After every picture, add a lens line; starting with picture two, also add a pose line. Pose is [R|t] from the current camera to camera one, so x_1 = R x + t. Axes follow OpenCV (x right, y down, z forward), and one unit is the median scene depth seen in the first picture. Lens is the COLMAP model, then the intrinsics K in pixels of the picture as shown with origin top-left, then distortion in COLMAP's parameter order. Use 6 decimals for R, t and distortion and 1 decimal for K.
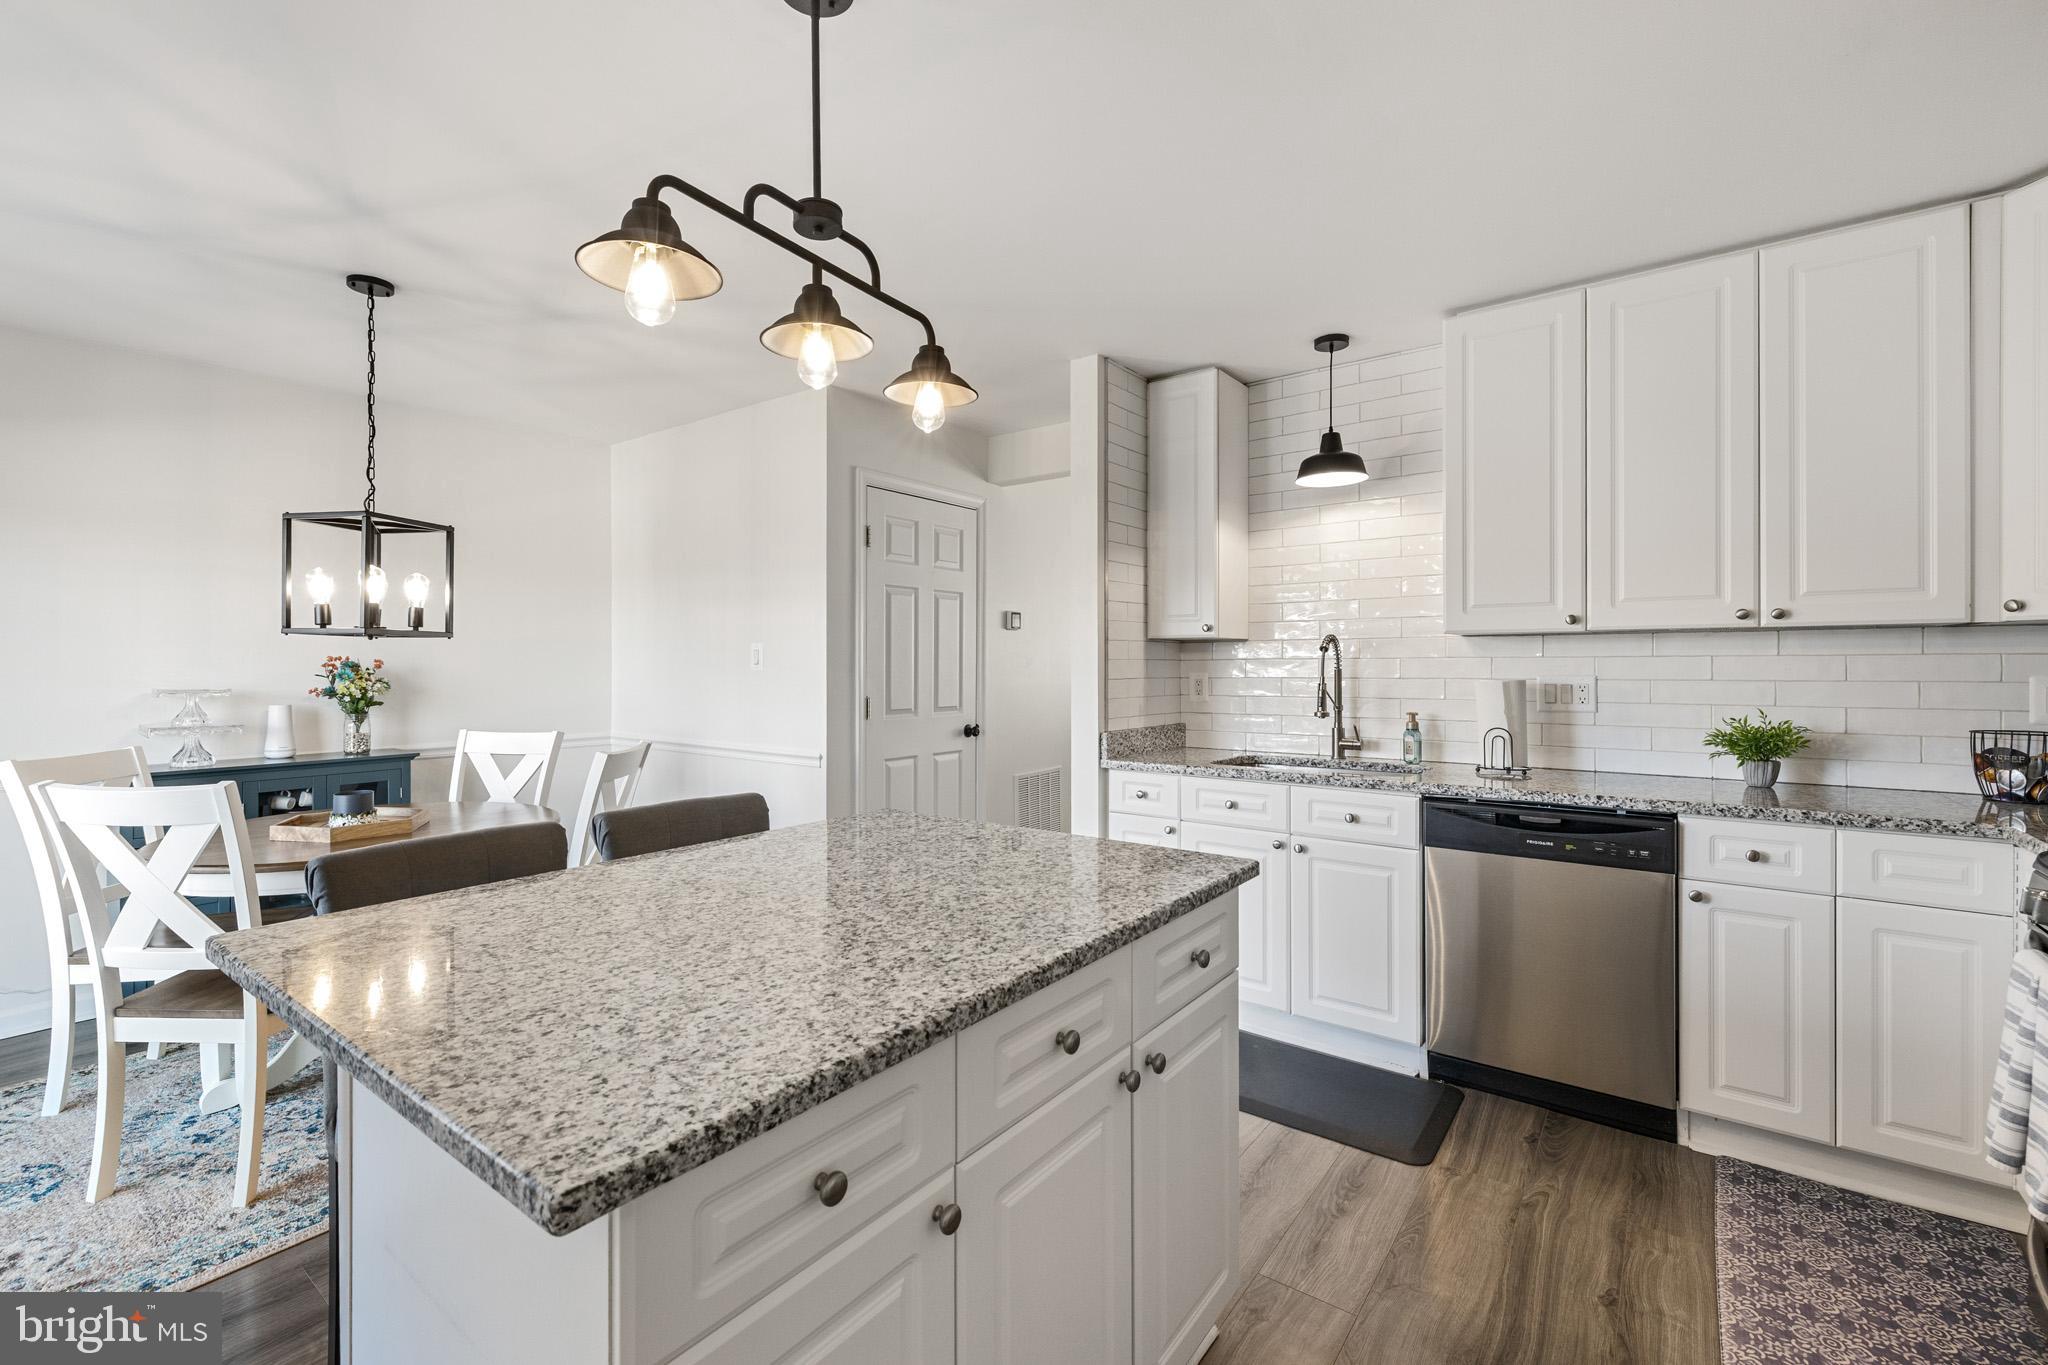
lens RADIAL K [[871.1, 0, 1022.0], [0, 871.1, 661.4], [0, 0, 1]] dist [0.001159, 0.000416]
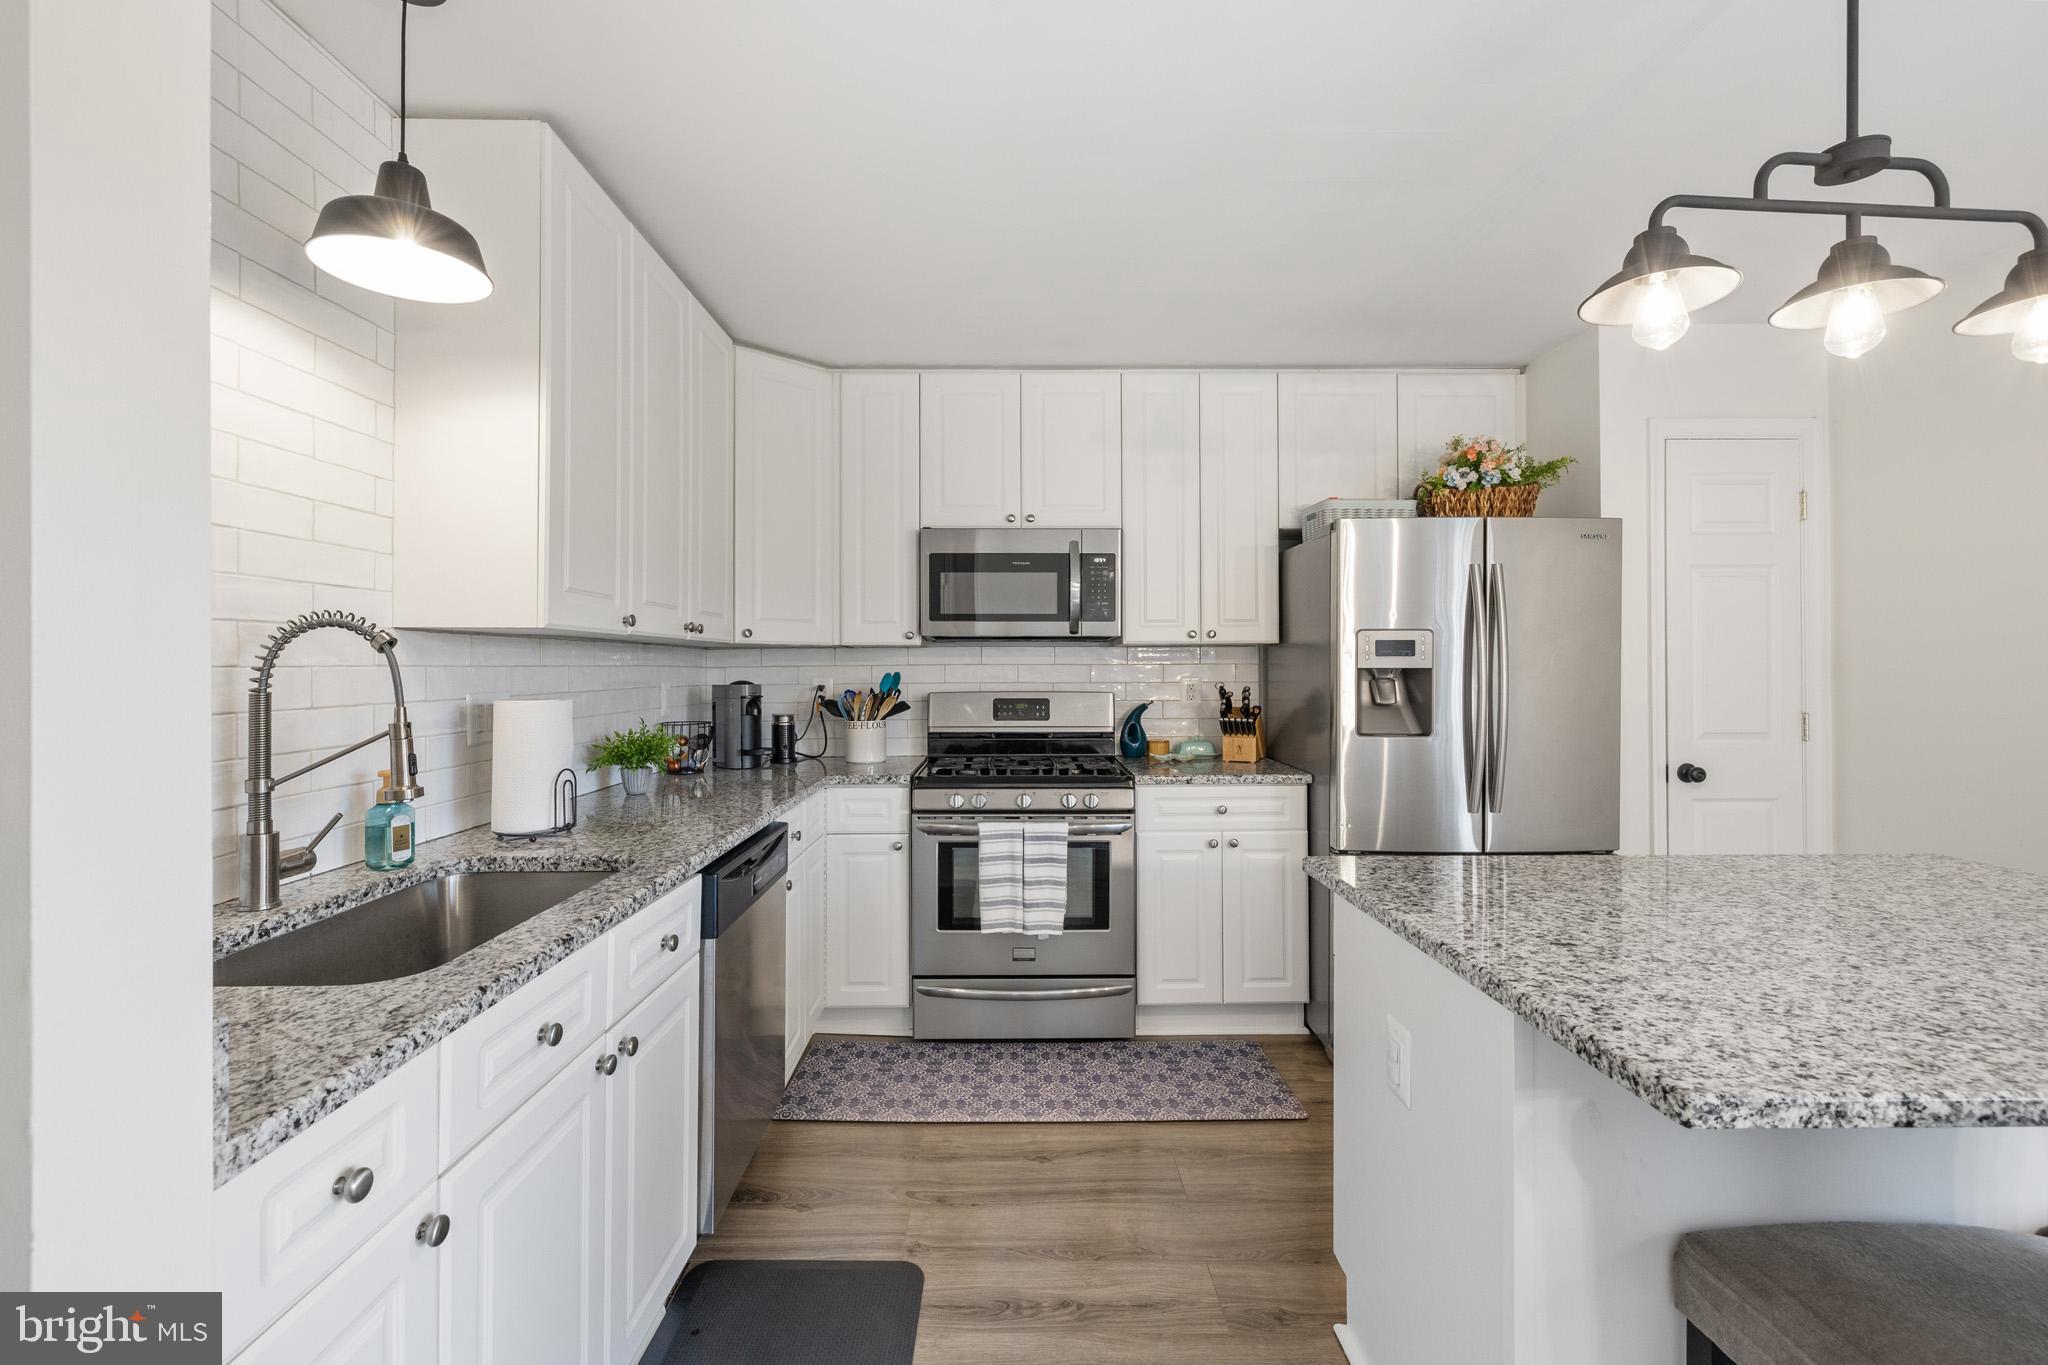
lens RADIAL K [[871.1, 0, 1022.0], [0, 871.1, 661.4], [0, 0, 1]] dist [0.001159, 0.000416]
pose [[-0.609875, 0.008564, 0.792451, -0.215190], [0.001468, 0.999952, -0.009677, -0.001167], [-0.792496, -0.004738, -0.609858, 1.111915]]
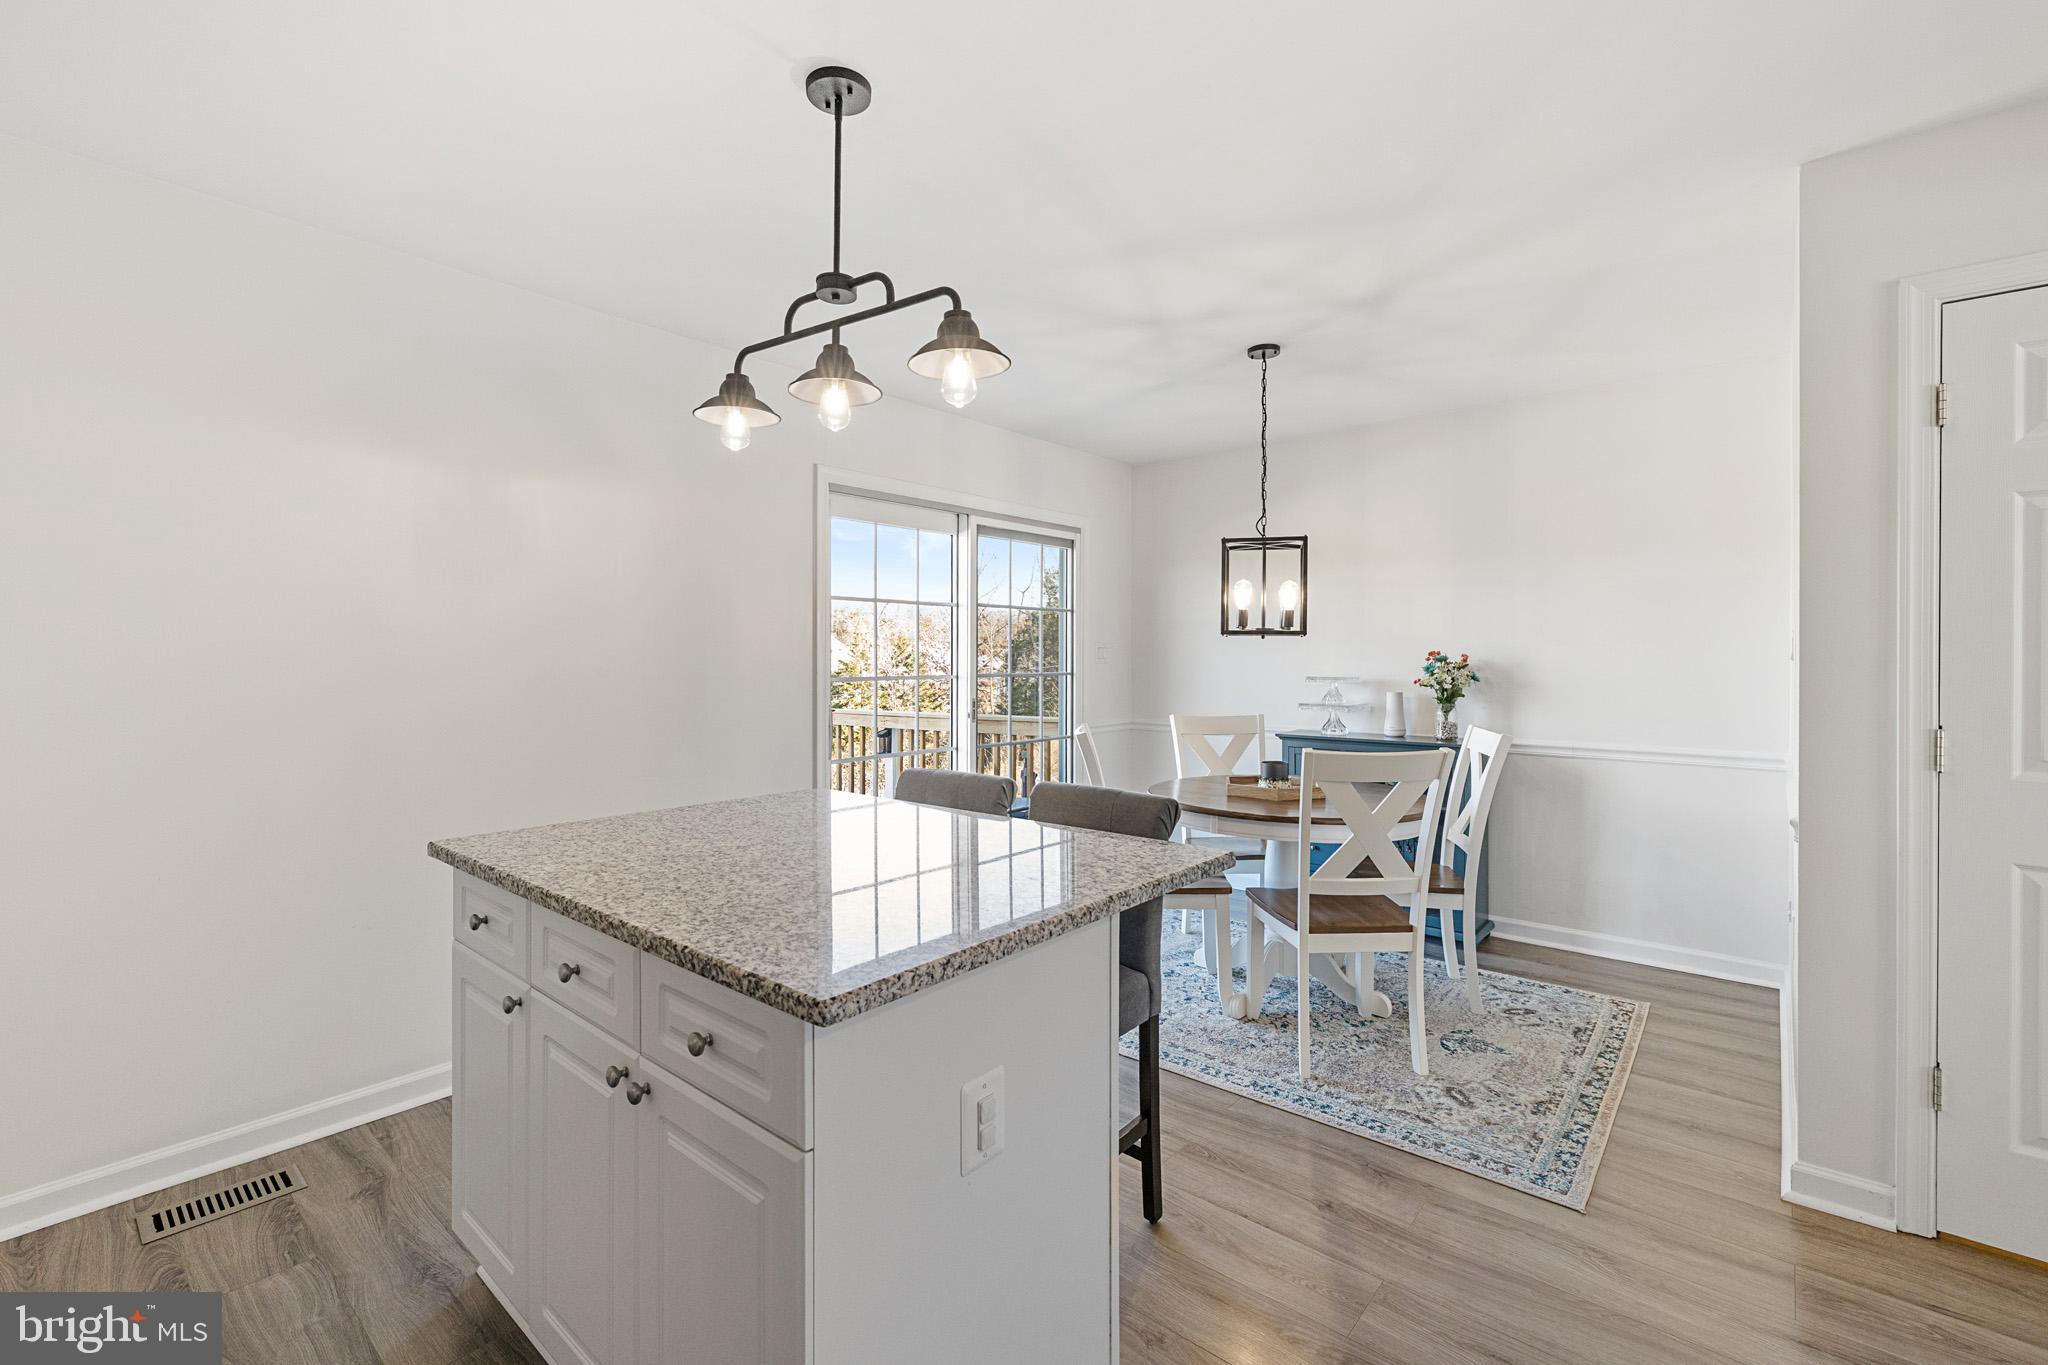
lens RADIAL K [[891.2, 0, 1008.7], [0, 891.2, 659.3], [0, 0, 1]] dist [0.000021, -0.000074]
pose [[-0.073011, 0.005392, -0.997317, 0.491435], [0.002165, 0.999984, 0.005248, -0.002865], [0.997329, -0.001776, -0.073021, 0.671134]]
